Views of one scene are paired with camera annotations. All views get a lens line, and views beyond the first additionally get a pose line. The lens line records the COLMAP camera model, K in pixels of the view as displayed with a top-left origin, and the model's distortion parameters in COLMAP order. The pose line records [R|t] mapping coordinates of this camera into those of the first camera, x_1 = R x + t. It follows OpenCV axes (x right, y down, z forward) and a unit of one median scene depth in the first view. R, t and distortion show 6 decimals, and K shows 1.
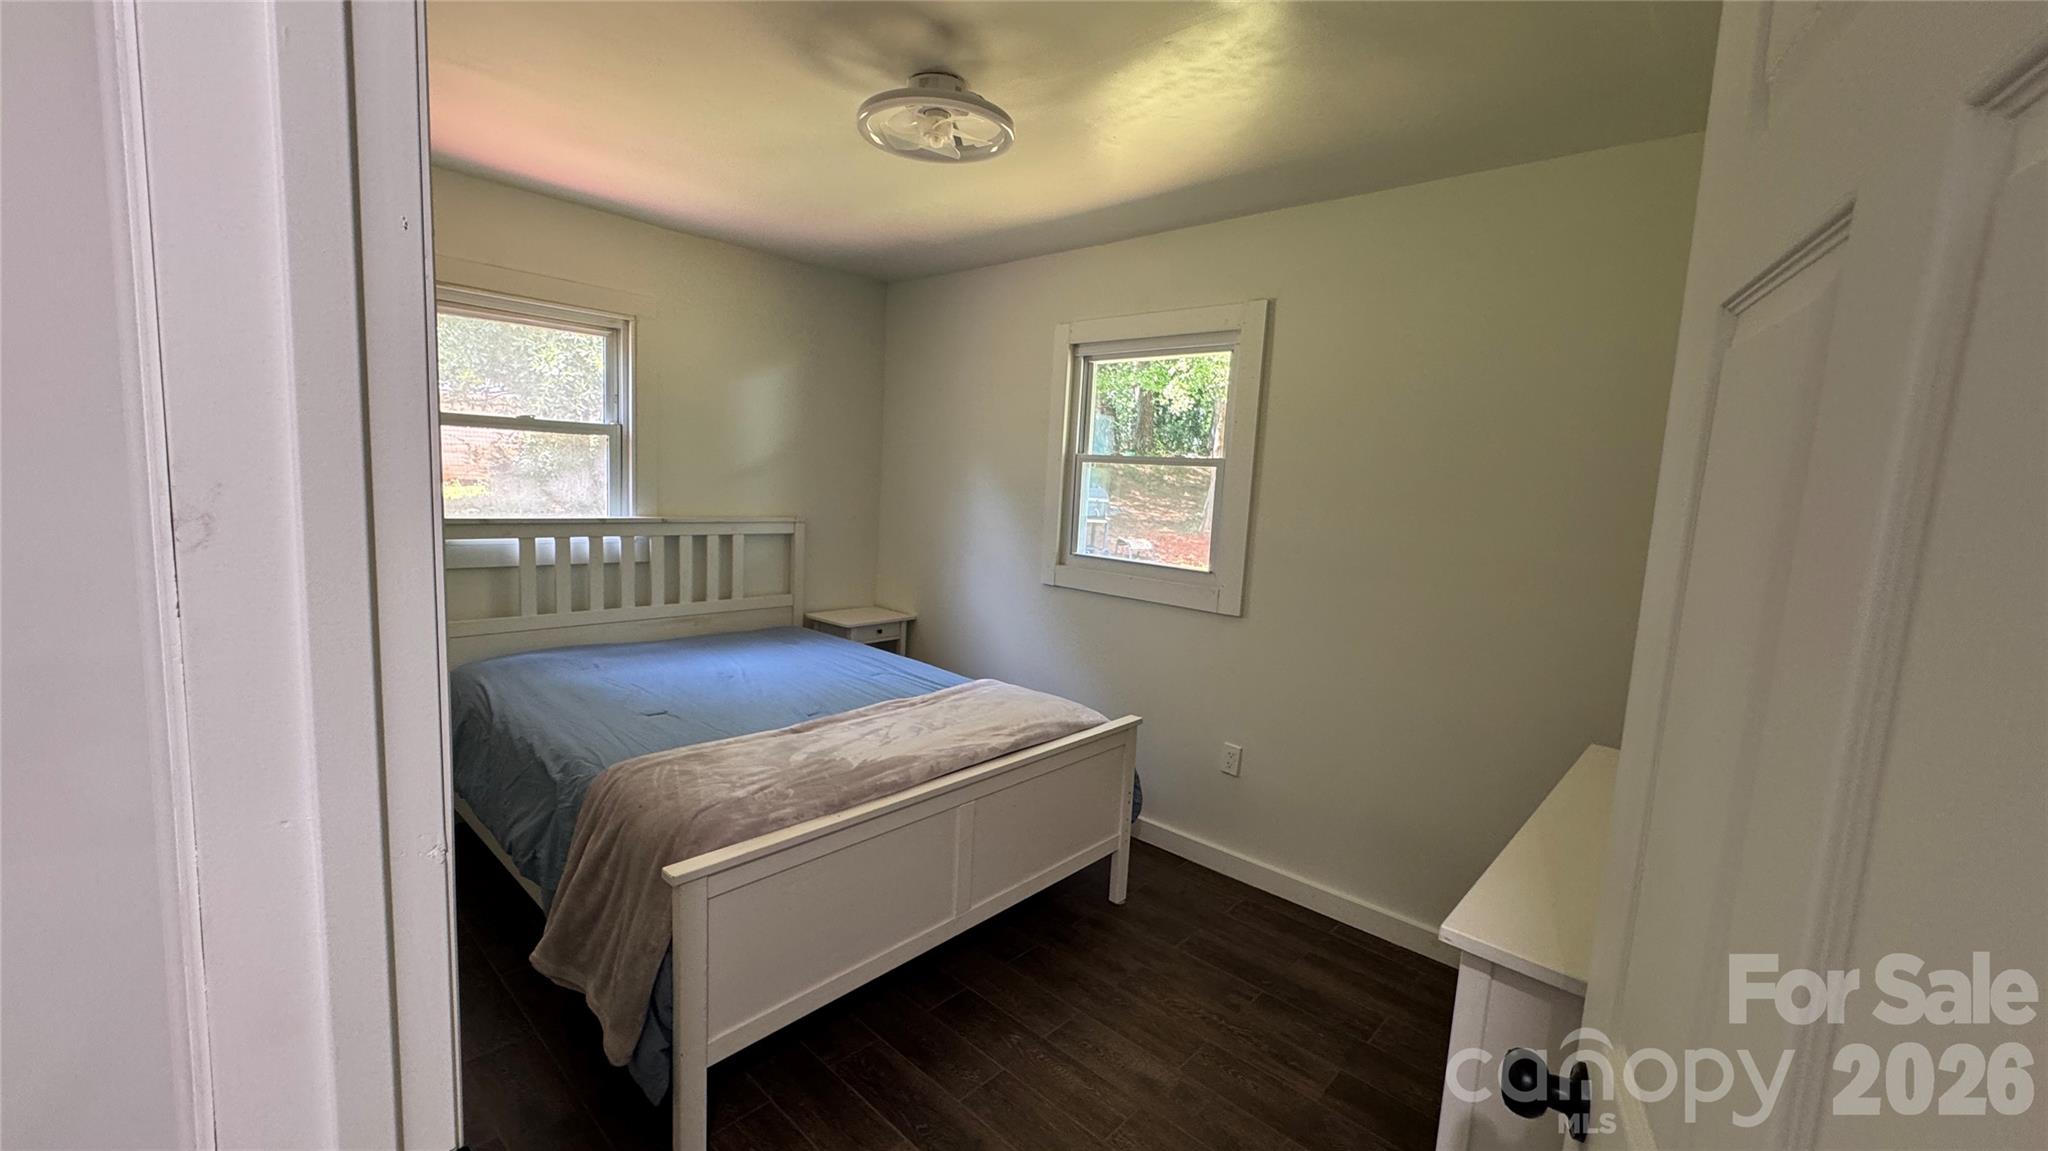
lens RADIAL K [[808.6, 0, 1024.0], [0, 808.6, 578.5], [0, 0, 1]] dist [-0.000699, -0.000095]
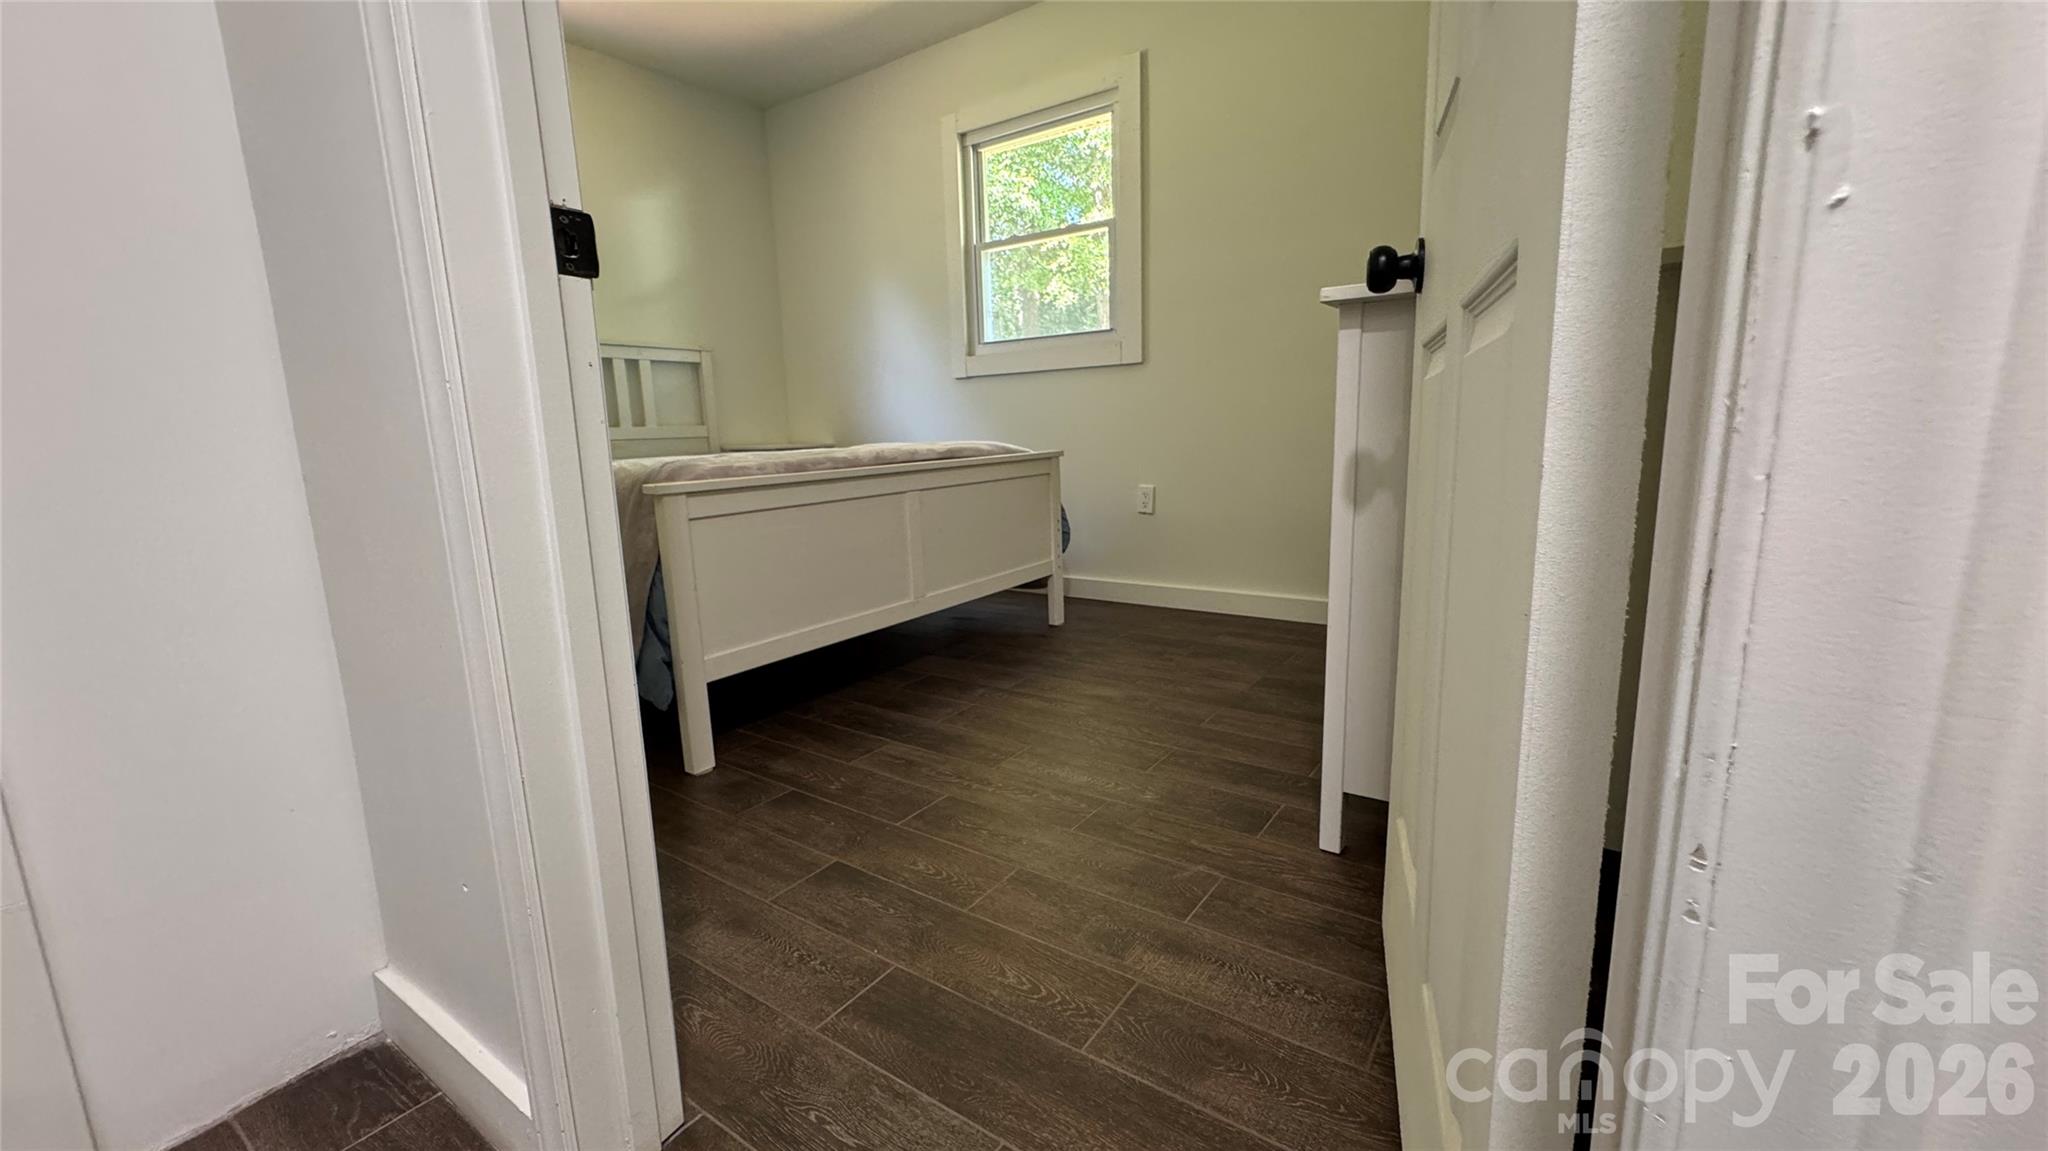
lens RADIAL K [[812.5, 0, 1022.2], [0, 812.5, 578.7], [0, 0, 1]] dist [-0.001778, 0.000258]
pose [[0.987897, -0.106820, 0.112464, -0.039947], [0.100208, 0.992976, 0.062911, 0.222966], [-0.118395, -0.050880, 0.991662, -0.066782]]
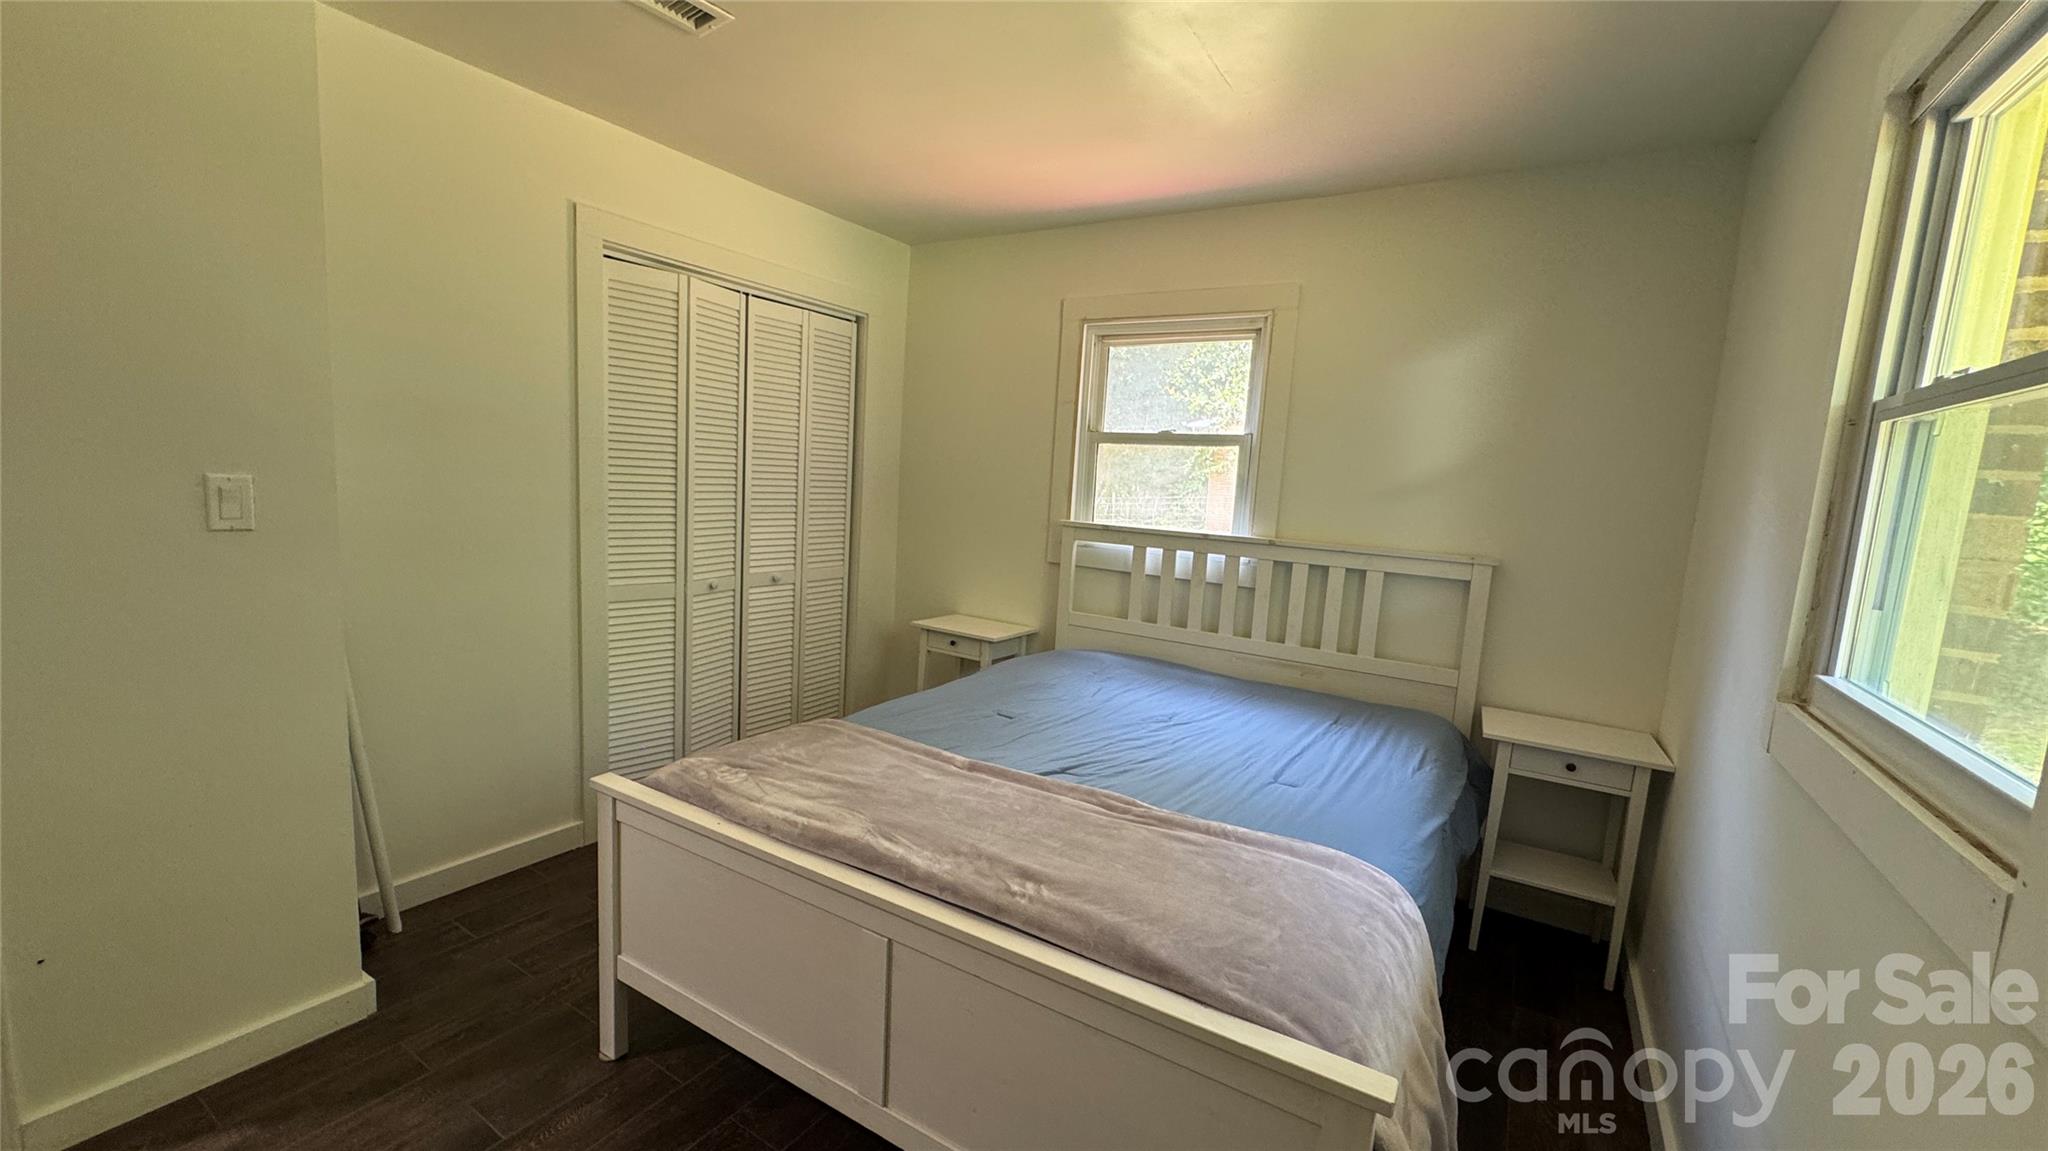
lens RADIAL K [[817.2, 0, 1019.0], [0, 817.2, 578.2], [0, 0, 1]] dist [0.001676, 0.000084]
pose [[0.178572, 0.082100, -0.980496, 0.370436], [-0.169134, 0.984241, 0.051610, -0.035466], [0.969281, 0.156619, 0.189644, 0.612757]]
